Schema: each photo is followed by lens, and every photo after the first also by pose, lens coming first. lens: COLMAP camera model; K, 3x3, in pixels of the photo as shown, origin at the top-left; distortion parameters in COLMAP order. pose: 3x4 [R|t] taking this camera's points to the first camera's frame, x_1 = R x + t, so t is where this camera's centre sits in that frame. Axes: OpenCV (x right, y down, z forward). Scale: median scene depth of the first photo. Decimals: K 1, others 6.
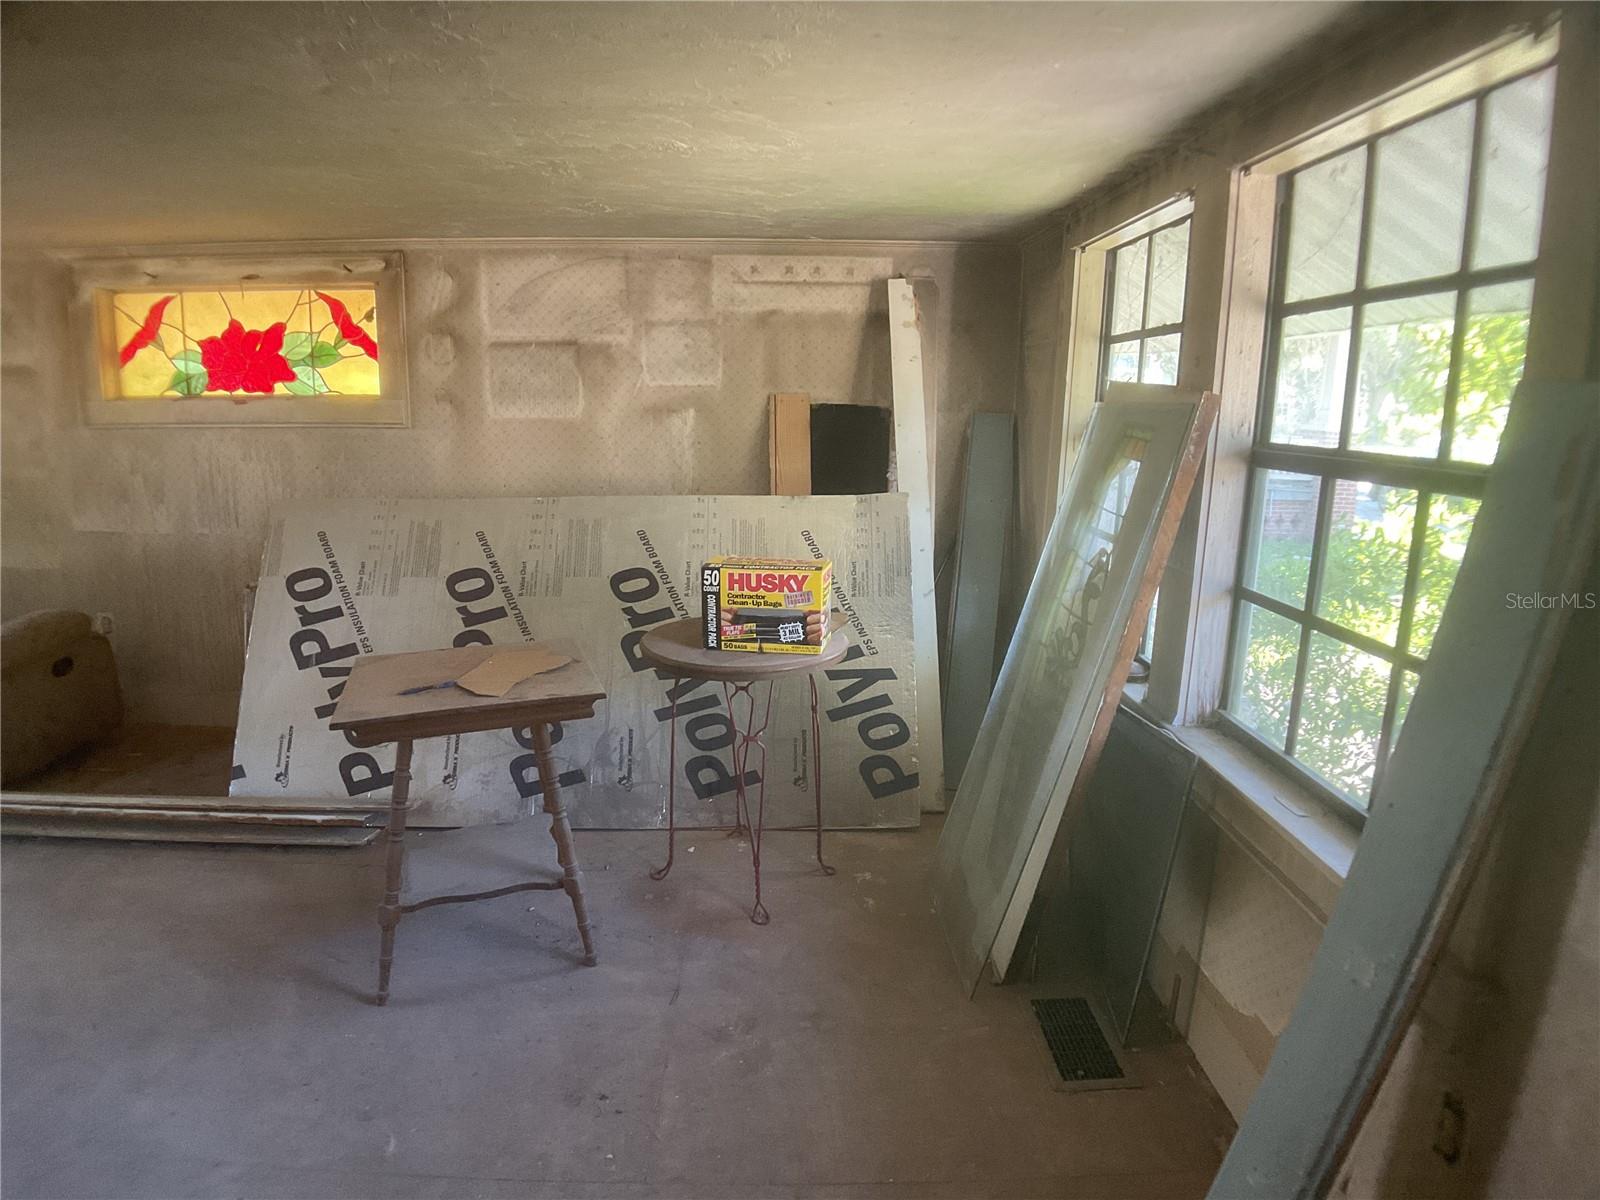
lens RADIAL K [[920.4, 0, 790.3], [0, 920.4, 597.5], [0, 0, 1]] dist [-0.071322, -0.015857]
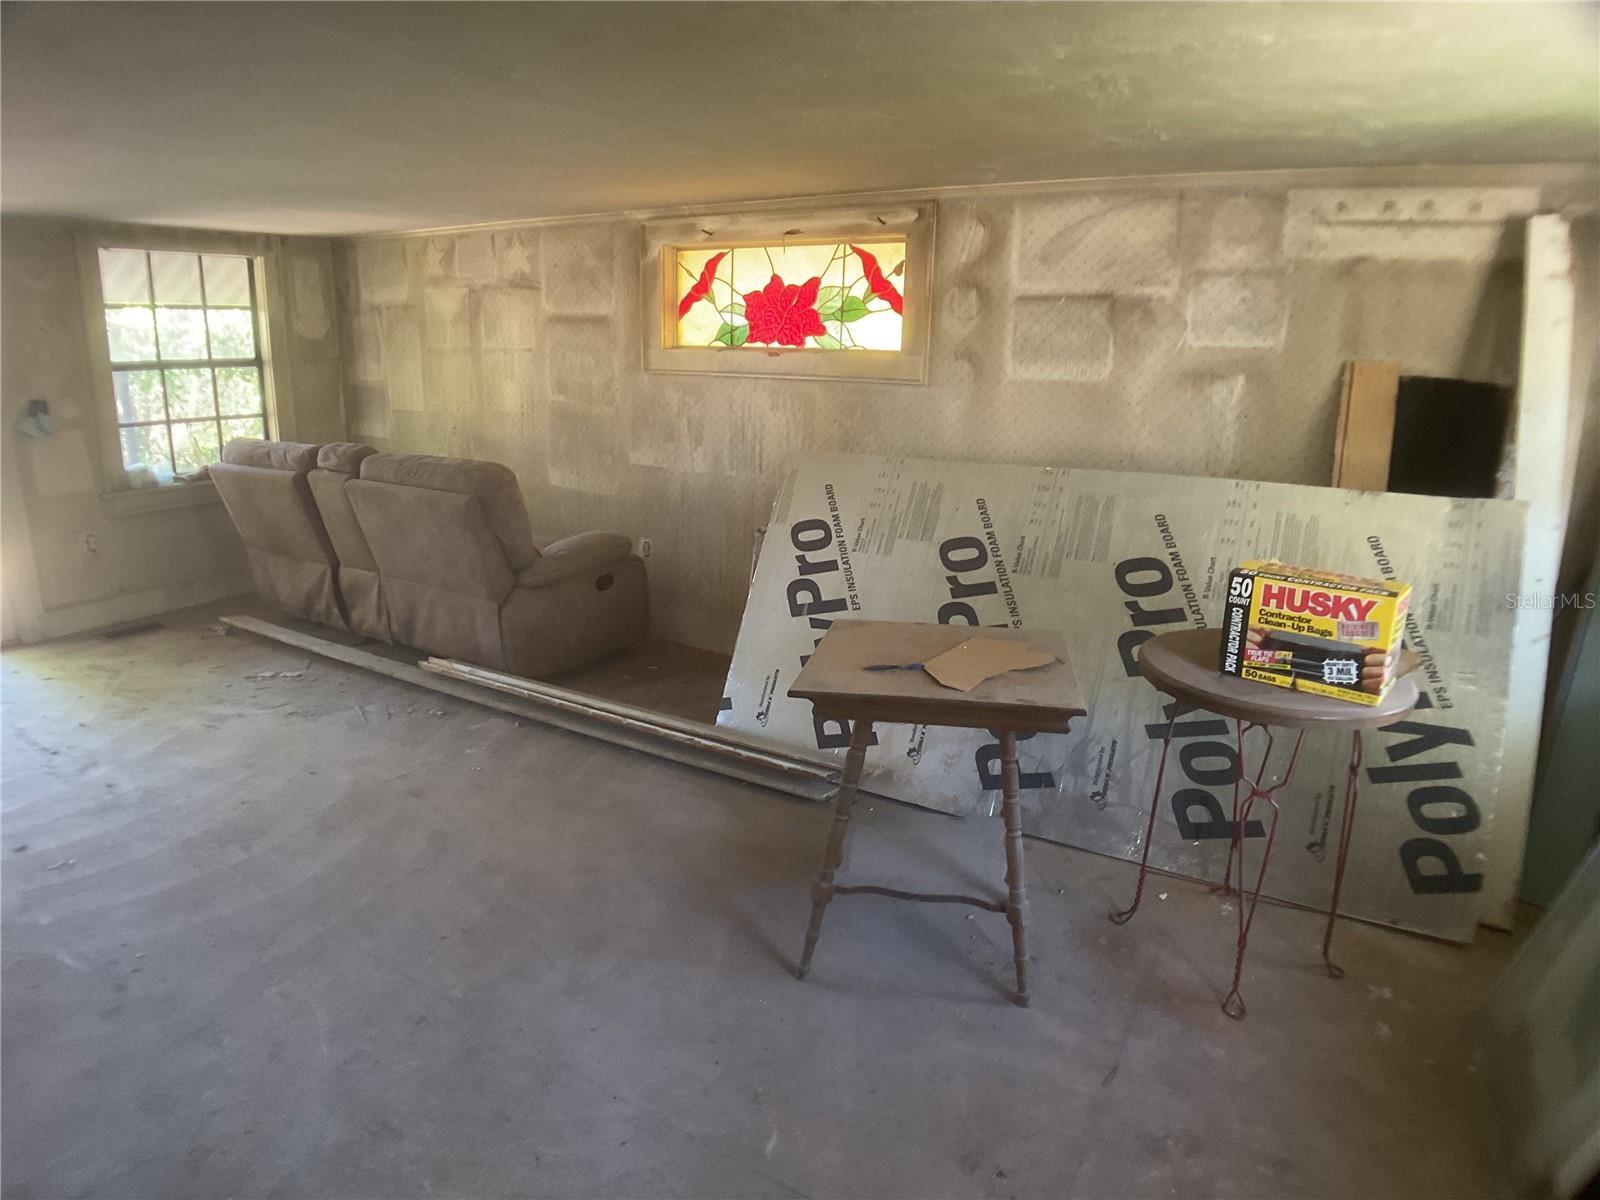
lens RADIAL K [[920.4, 0, 790.3], [0, 920.4, 597.5], [0, 0, 1]] dist [-0.071322, -0.015857]
pose [[0.849839, 0.138239, -0.508591, -0.013612], [-0.118179, 0.990399, 0.071724, -0.016554], [0.513622, -0.000849, 0.858016, 0.091795]]
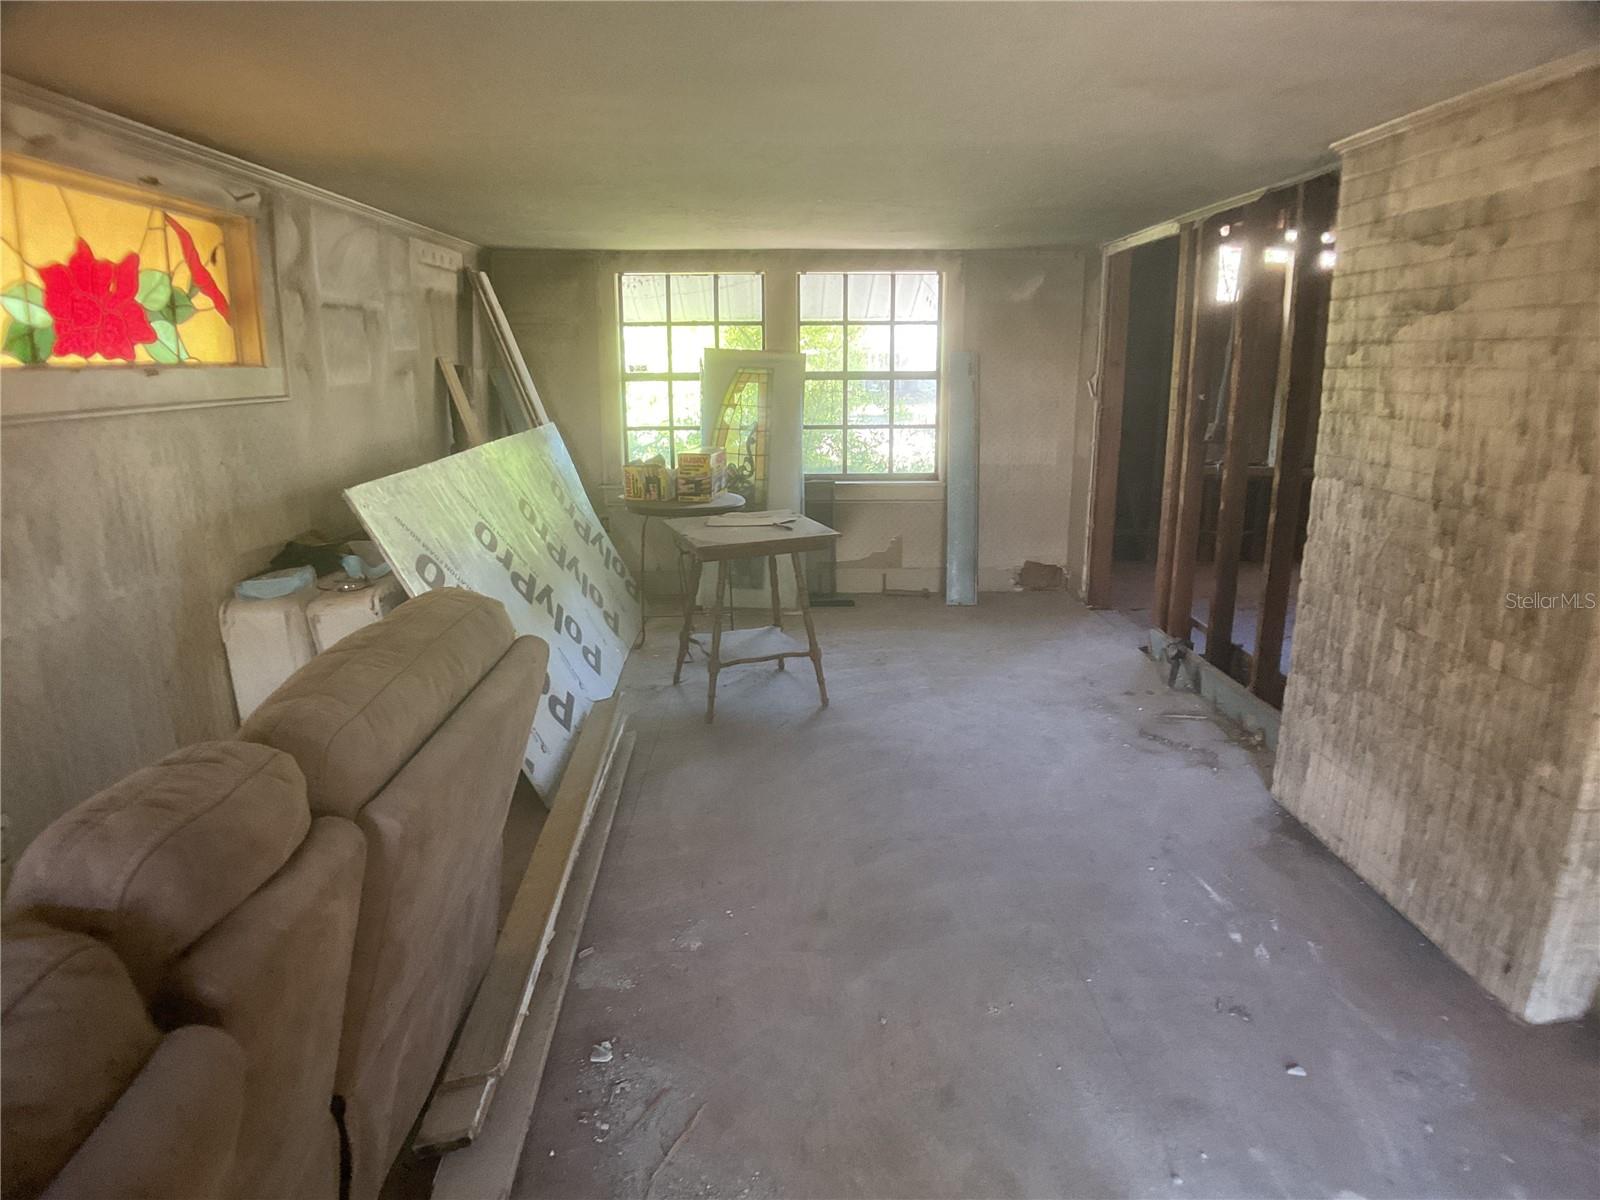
lens RADIAL K [[925.5, 0, 791.5], [0, 925.5, 589.9], [0, 0, 1]] dist [-0.084944, 0.000987]
pose [[-0.010206, -0.253594, 0.967257, -1.424352], [0.211584, 0.944857, 0.249954, -0.148540], [-0.977306, 0.207207, 0.044013, 0.620517]]
